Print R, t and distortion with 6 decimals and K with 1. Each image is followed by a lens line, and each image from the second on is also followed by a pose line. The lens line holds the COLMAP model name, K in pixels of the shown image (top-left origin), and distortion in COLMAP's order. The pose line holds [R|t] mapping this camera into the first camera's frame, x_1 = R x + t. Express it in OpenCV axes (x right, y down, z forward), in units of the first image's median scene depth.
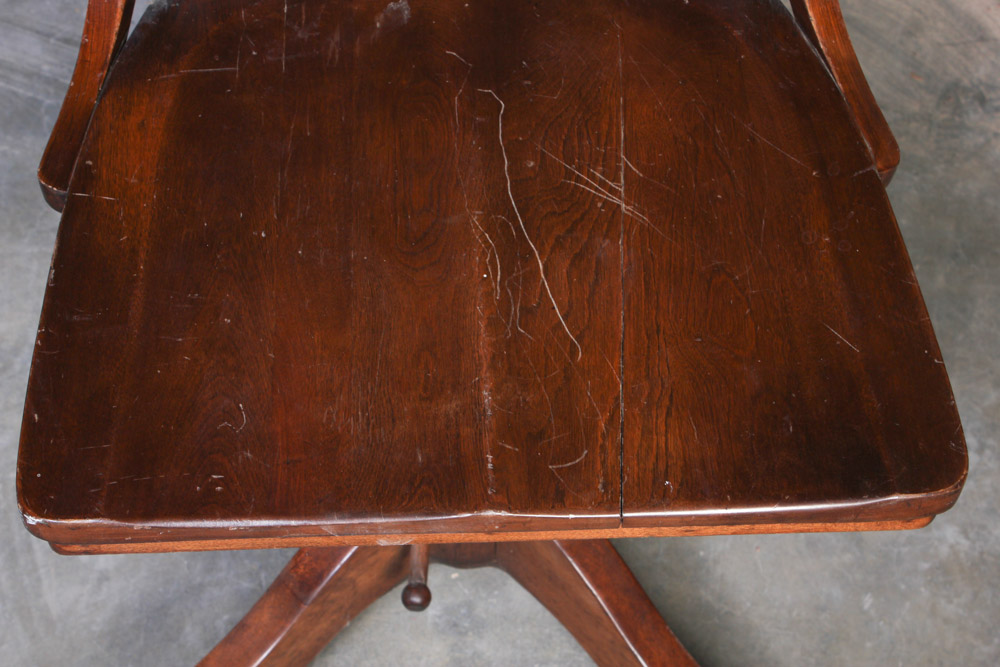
lens RADIAL K [[1861.7, 0, 474.0], [0, 1861.7, 329.8], [0, 0, 1]] dist [0.023583, 0.000000]
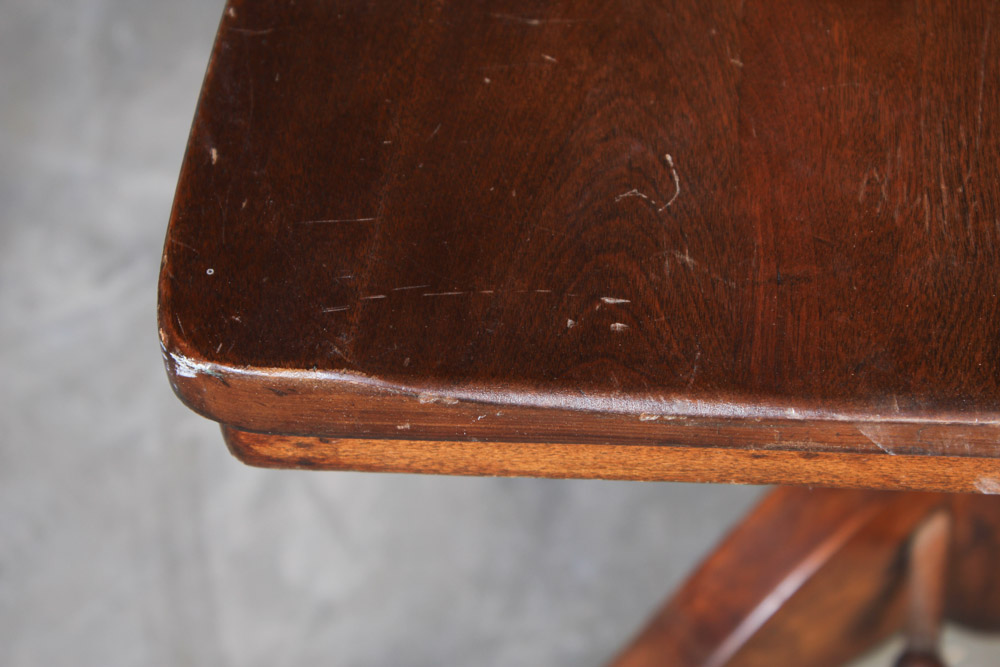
lens RADIAL K [[2329.9, 0, 495.6], [0, 2329.9, 332.8], [0, 0, 1]] dist [0.076227, 0.000000]
pose [[0.990369, 0.054979, -0.127070, -0.092124], [-0.059100, 0.997834, -0.028883, 0.098965], [0.125207, 0.036114, 0.991473, 0.443626]]
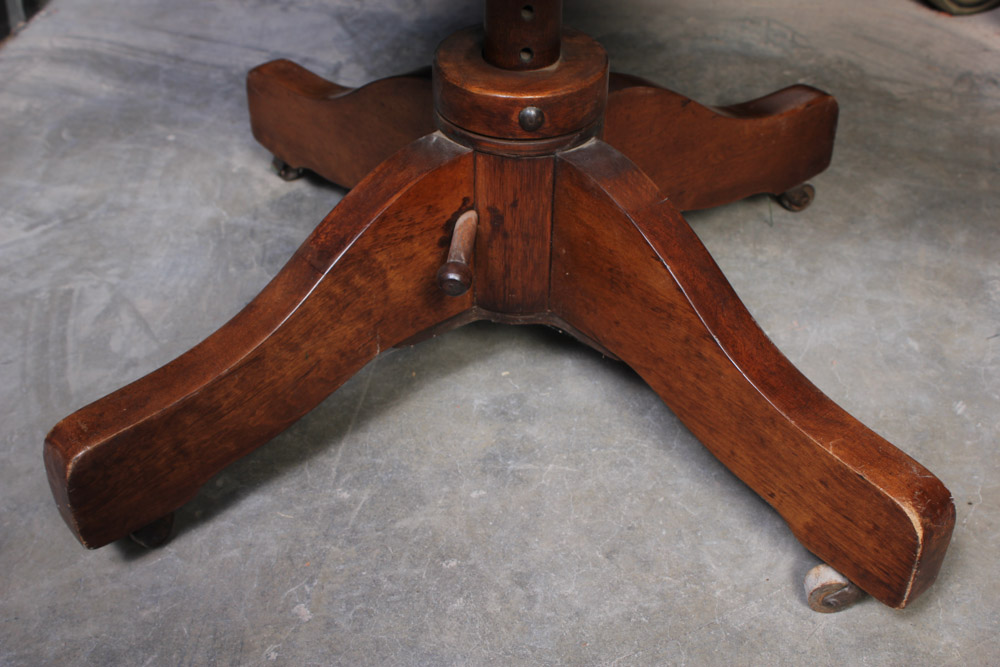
lens RADIAL K [[1194.0, 0, 486.5], [0, 1194.0, 336.4], [0, 0, 1]] dist [-0.063821, 0.000000]
pose [[0.998323, 0.020513, -0.054142, 0.017804], [-0.036160, 0.951230, -0.306356, 0.438133], [0.045217, 0.307800, 0.950376, 0.641617]]
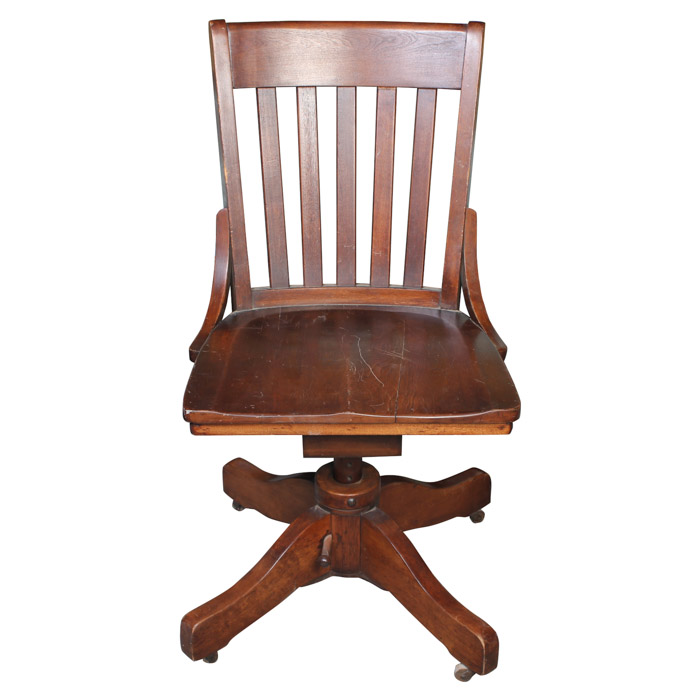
lens RADIAL K [[1312.0, 0, 328.5], [0, 1312.0, 336.0], [0, 0, 1]] dist [-0.092133, 0.000000]
pose [[0.998856, -0.003371, -0.047702, 0.069521], [-0.020398, 0.872176, -0.488766, 0.915392], [0.043252, 0.489180, 0.871110, -0.744101]]
